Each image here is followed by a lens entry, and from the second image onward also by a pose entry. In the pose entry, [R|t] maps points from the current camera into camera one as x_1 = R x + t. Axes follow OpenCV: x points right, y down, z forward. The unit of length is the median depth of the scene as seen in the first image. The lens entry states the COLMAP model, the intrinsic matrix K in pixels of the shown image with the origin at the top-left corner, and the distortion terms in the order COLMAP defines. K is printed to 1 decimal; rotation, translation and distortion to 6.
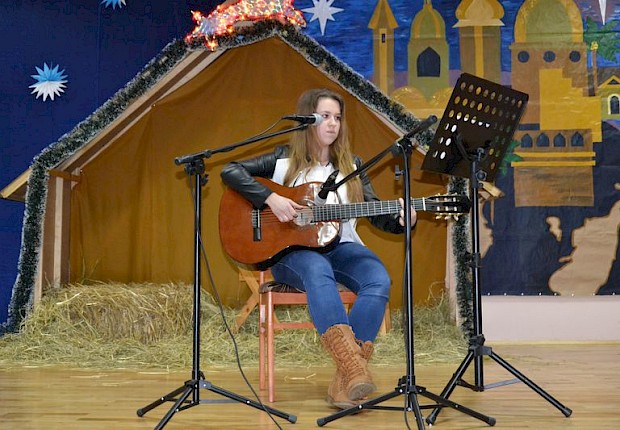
lens RADIAL K [[862.0, 0, 310.0], [0, 862.0, 215.0], [0, 0, 1]] dist [-0.047192, 0.093376]
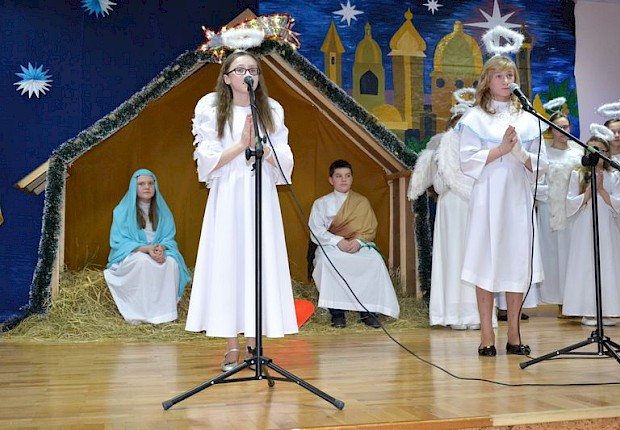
lens RADIAL K [[750.3, 0, 310.0], [0, 750.3, 215.0], [0, 0, 1]] dist [-0.050716, 0.034370]
pose [[0.956675, 0.008017, 0.291048, -0.250896], [-0.011091, 0.999899, 0.008916, 0.001267], [-0.290948, -0.011758, 0.956667, 0.006781]]
